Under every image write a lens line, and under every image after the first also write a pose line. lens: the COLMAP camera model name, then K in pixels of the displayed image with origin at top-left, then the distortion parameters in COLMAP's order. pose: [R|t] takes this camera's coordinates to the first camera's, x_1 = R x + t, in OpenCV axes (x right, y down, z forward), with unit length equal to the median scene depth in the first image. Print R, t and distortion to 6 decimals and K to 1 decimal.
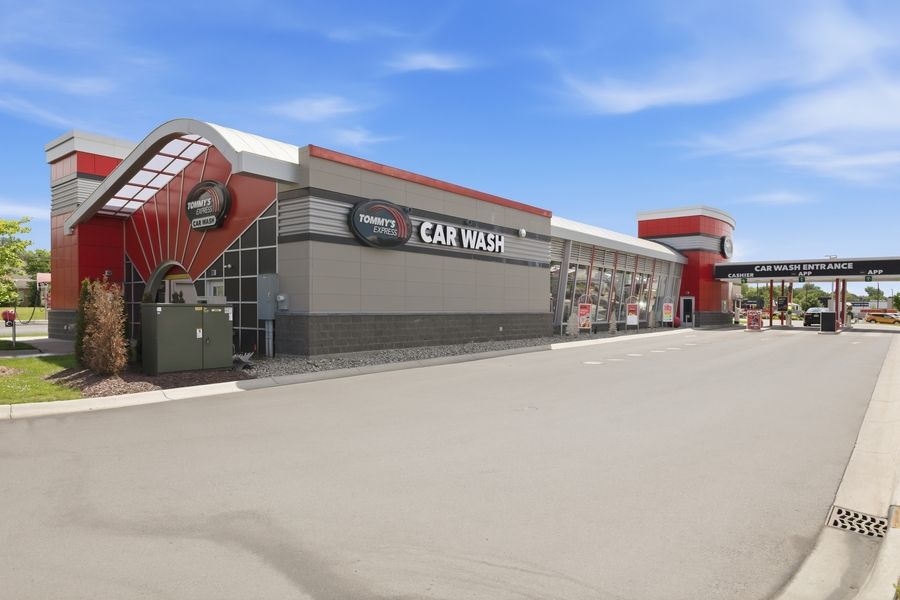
lens RADIAL K [[570.9, 0, 448.7], [0, 570.9, 316.7], [0, 0, 1]] dist [0.009202, -0.000795]
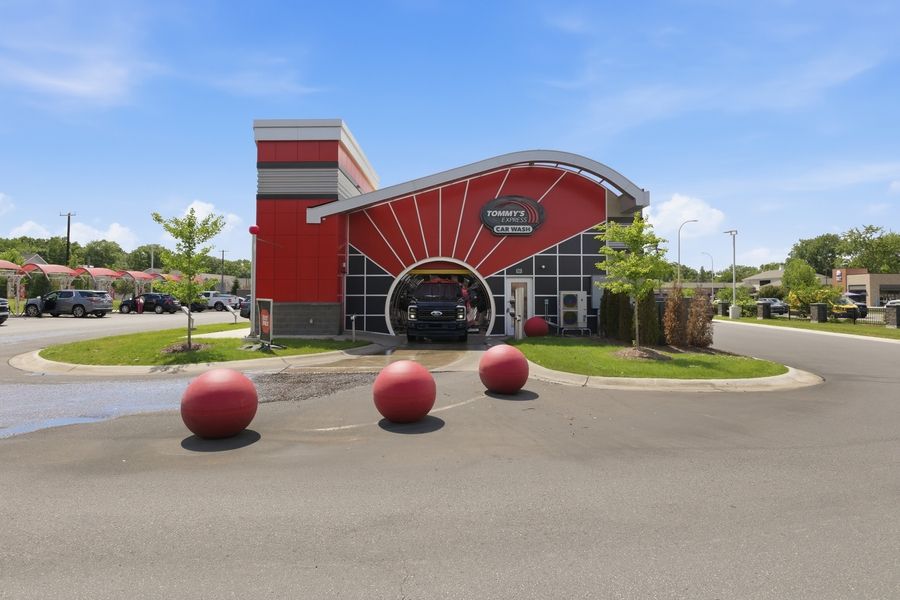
lens RADIAL K [[522.3, 0, 442.9], [0, 522.3, 279.4], [0, 0, 1]] dist [-0.050691, 0.019385]
pose [[0.791123, 0.017303, 0.611412, -0.609560], [0.008210, 0.999209, -0.038901, -0.008826], [-0.611602, 0.035795, 0.790356, 0.112306]]
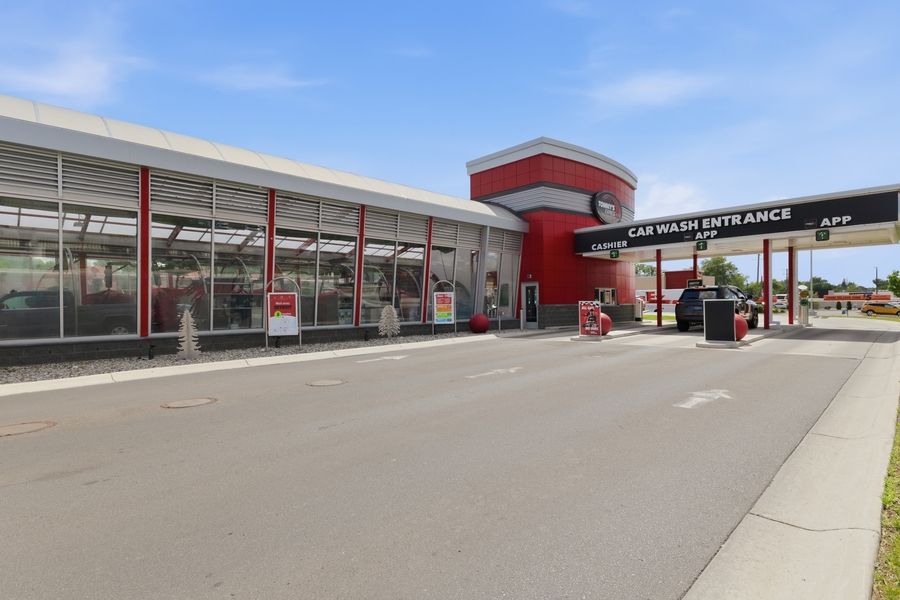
lens RADIAL K [[458.3, 0, 456.6], [0, 458.3, 305.4], [0, 0, 1]] dist [0.030959, -0.000590]
pose [[0.994605, -0.022230, -0.101329, 0.449499], [0.020280, 0.999590, -0.020236, -0.000300], [0.101738, 0.018072, 0.994647, 0.553297]]
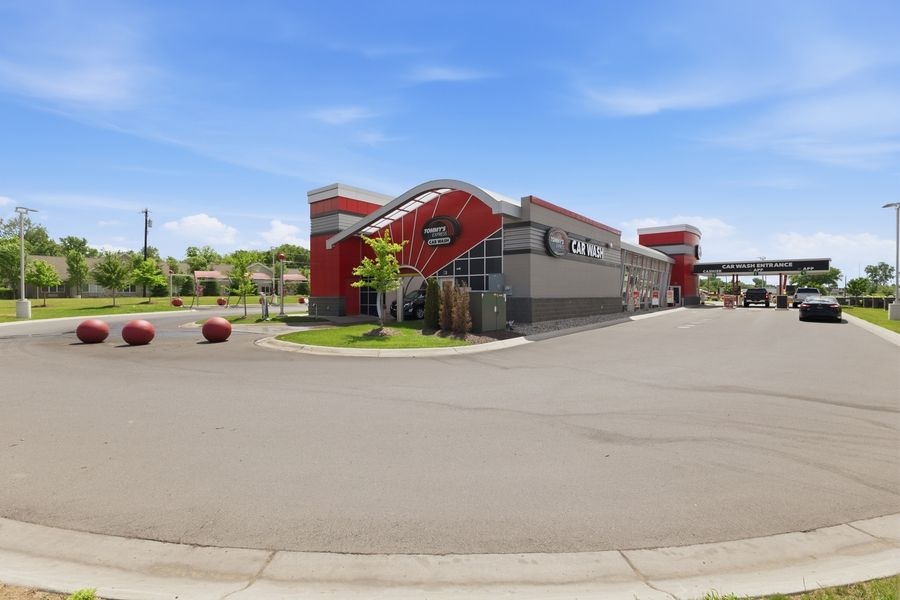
lens RADIAL K [[416.2, 0, 445.1], [0, 416.2, 293.5], [0, 0, 1]] dist [-0.000484, 0.000618]
pose [[0.999979, -0.006493, 0.000160, -0.206317], [0.006495, 0.999787, -0.019578, 0.002191], [-0.000033, 0.019579, 0.999808, -0.085112]]
